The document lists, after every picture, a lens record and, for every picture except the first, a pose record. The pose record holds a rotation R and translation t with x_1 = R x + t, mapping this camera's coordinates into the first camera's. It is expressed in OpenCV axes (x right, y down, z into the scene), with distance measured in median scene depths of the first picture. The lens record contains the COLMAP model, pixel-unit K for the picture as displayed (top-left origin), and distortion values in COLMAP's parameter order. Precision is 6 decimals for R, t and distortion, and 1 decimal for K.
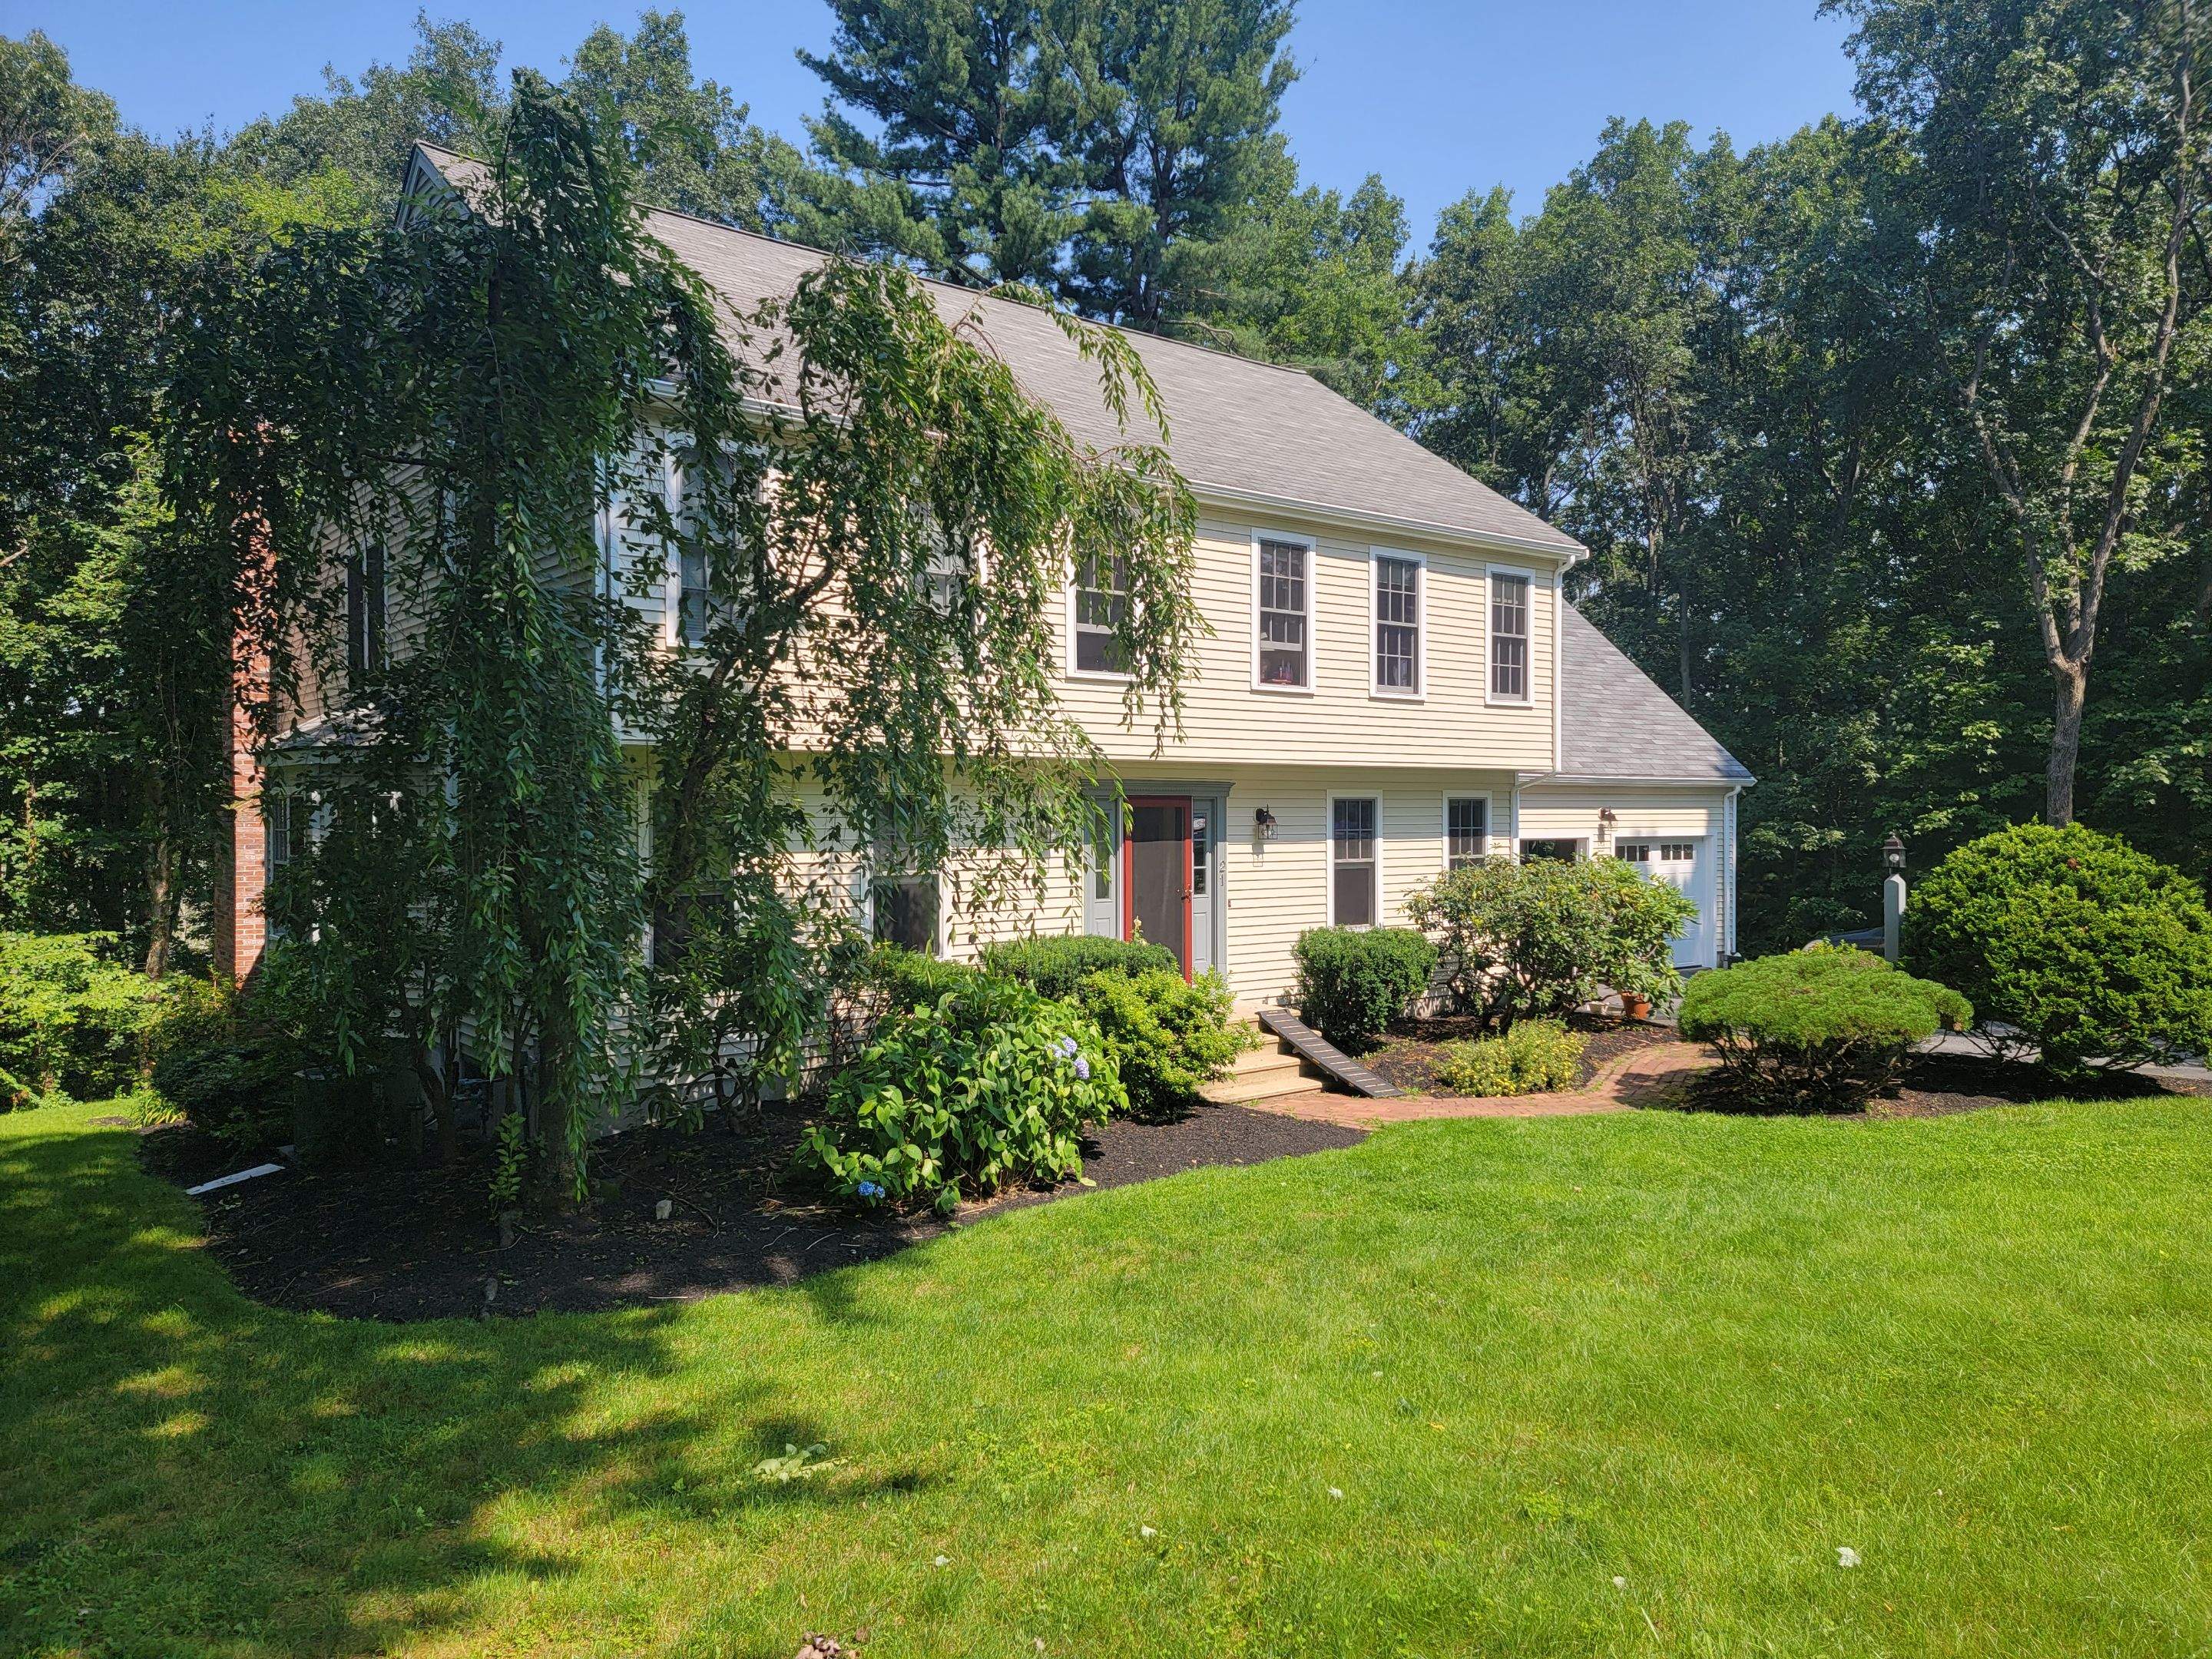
lens RADIAL K [[1517.8, 0, 1092.4], [0, 1517.8, 833.1], [0, 0, 1]] dist [0.080780, -0.055272]
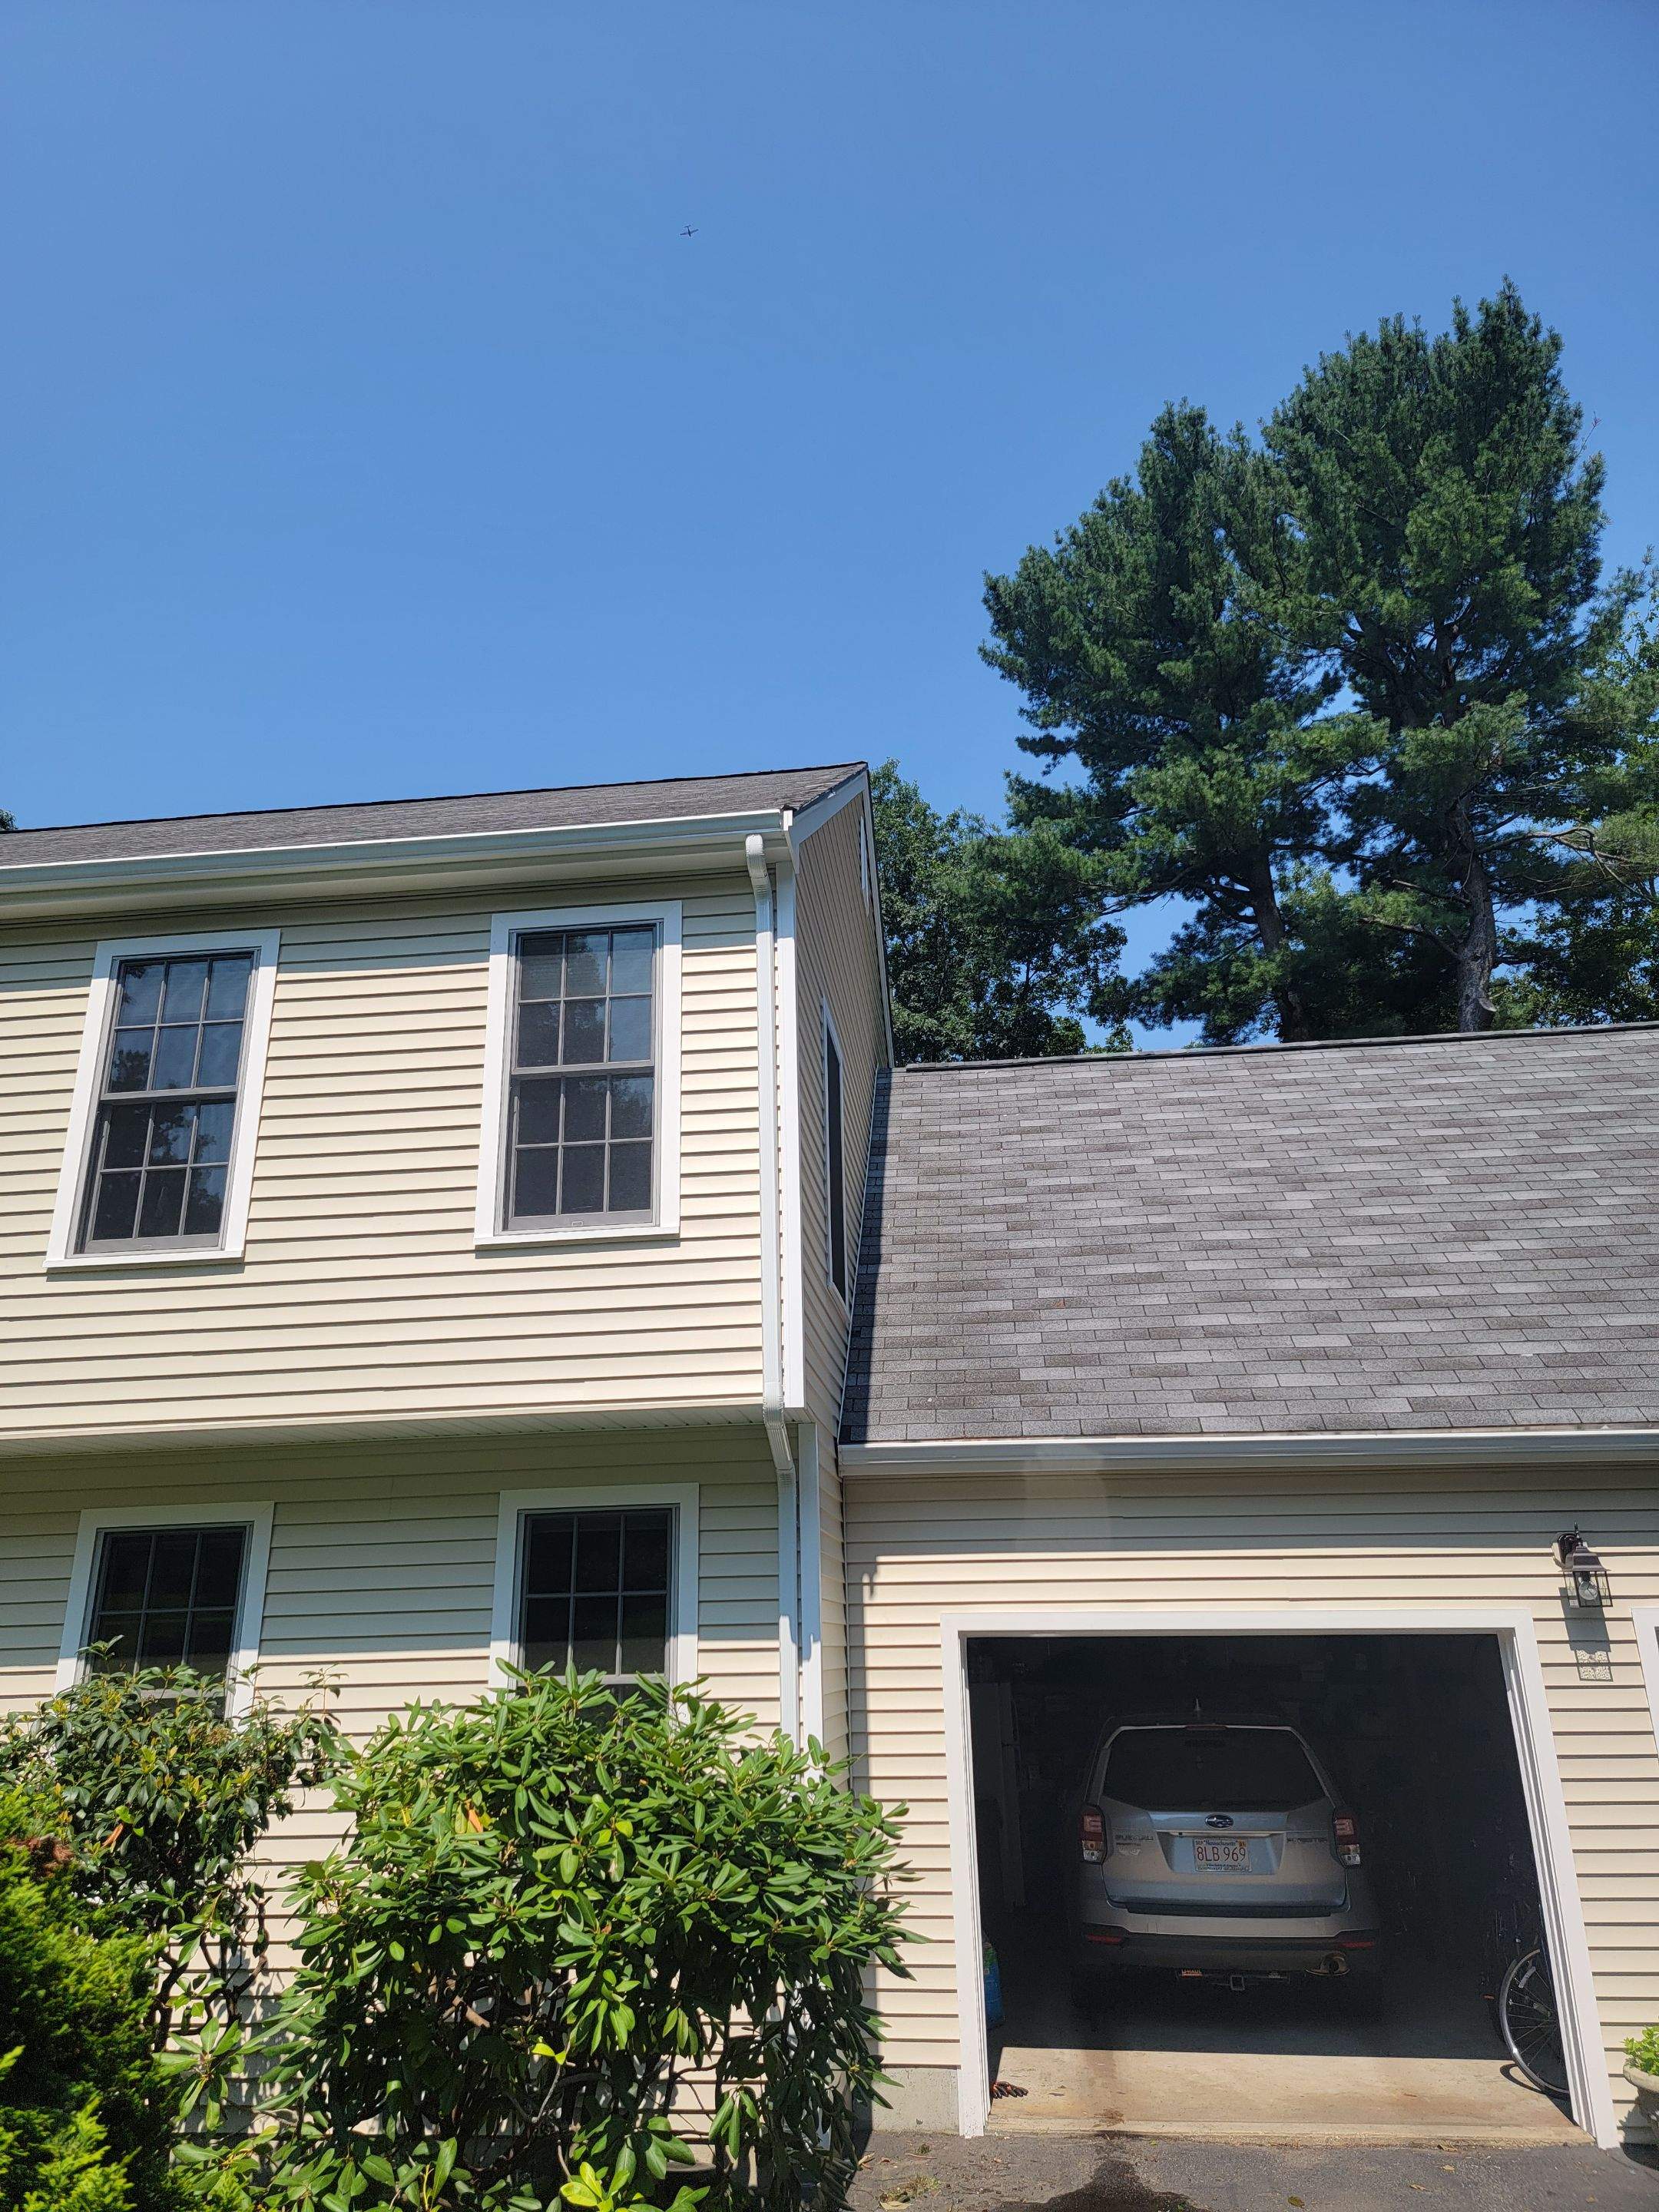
lens RADIAL K [[1517.8, 0, 800.4], [0, 1517.8, 1120.9], [0, 0, 1]] dist [0.080780, -0.055272]
pose [[0.701947, -0.244810, -0.668833, 0.602386], [0.005179, 0.940800, -0.338922, 0.015407], [0.712210, 0.234442, 0.661660, 0.835497]]
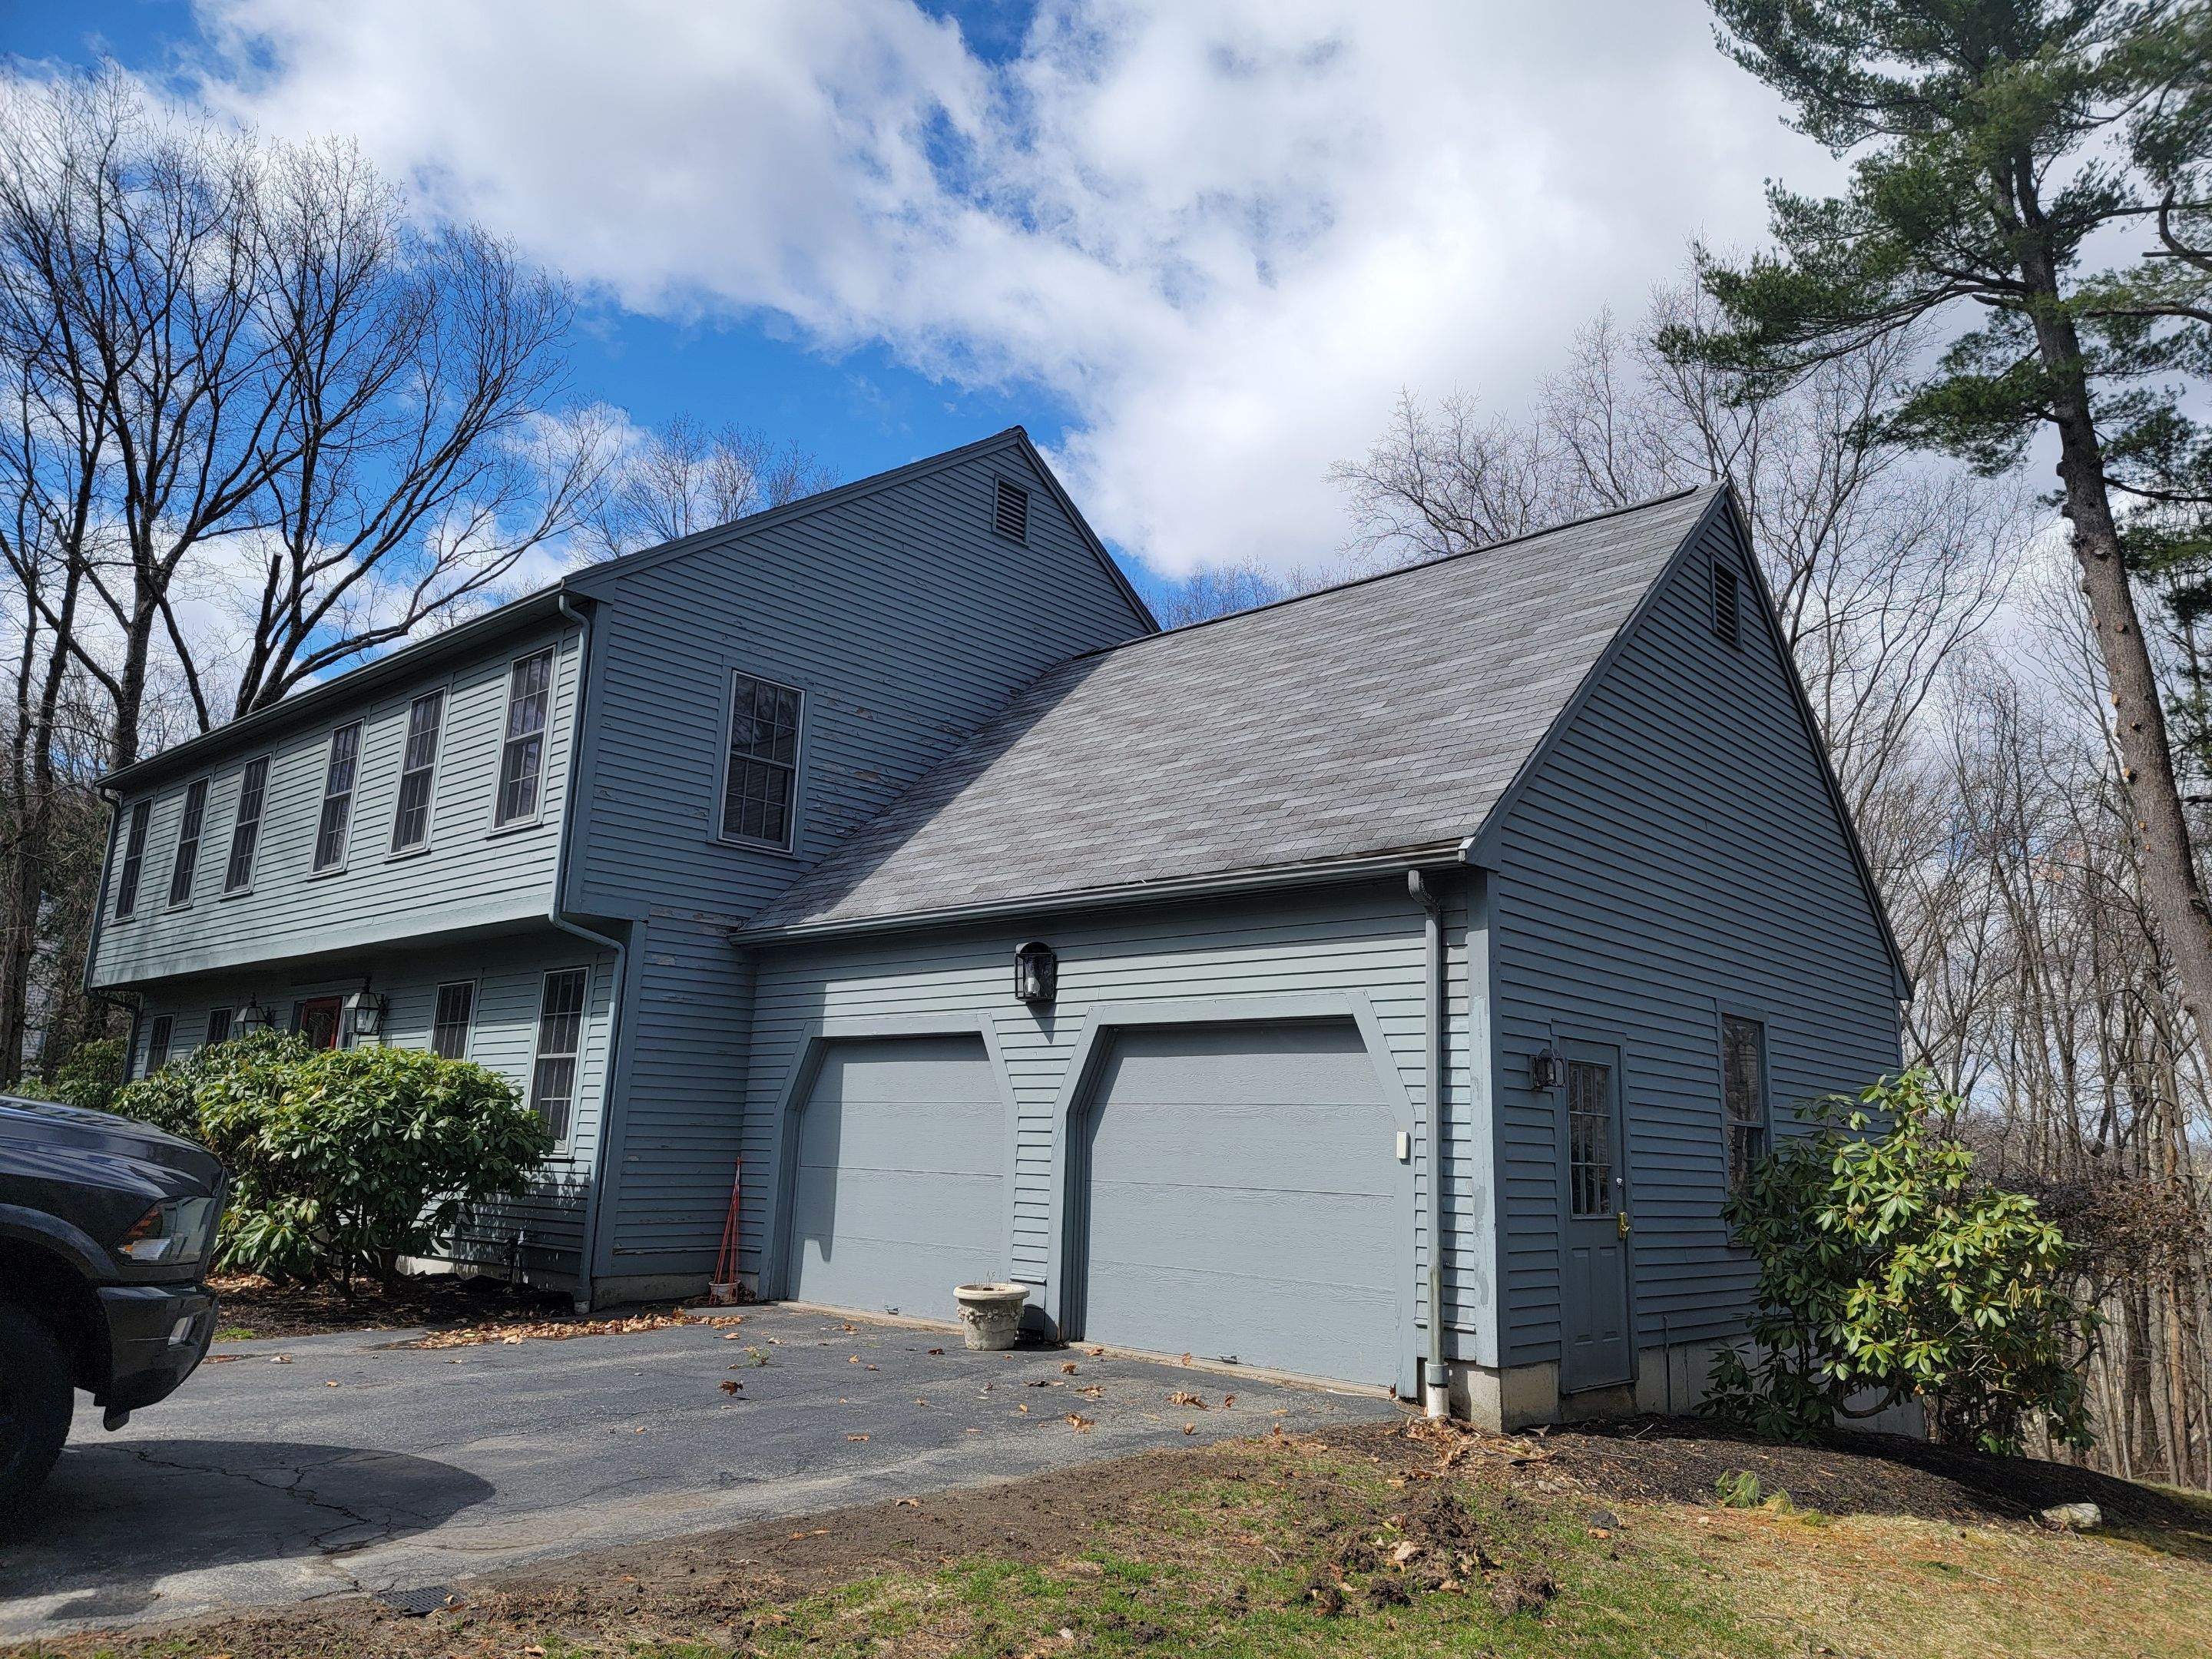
lens RADIAL K [[1517.8, 0, 1094.0], [0, 1517.8, 834.7], [0, 0, 1]] dist [0.080780, -0.055272]
pose [[0.159019, -0.187362, -0.969334, 1.066137], [-0.041024, 0.979725, -0.196101, 0.048949], [0.986423, 0.070949, 0.148109, 1.232745]]
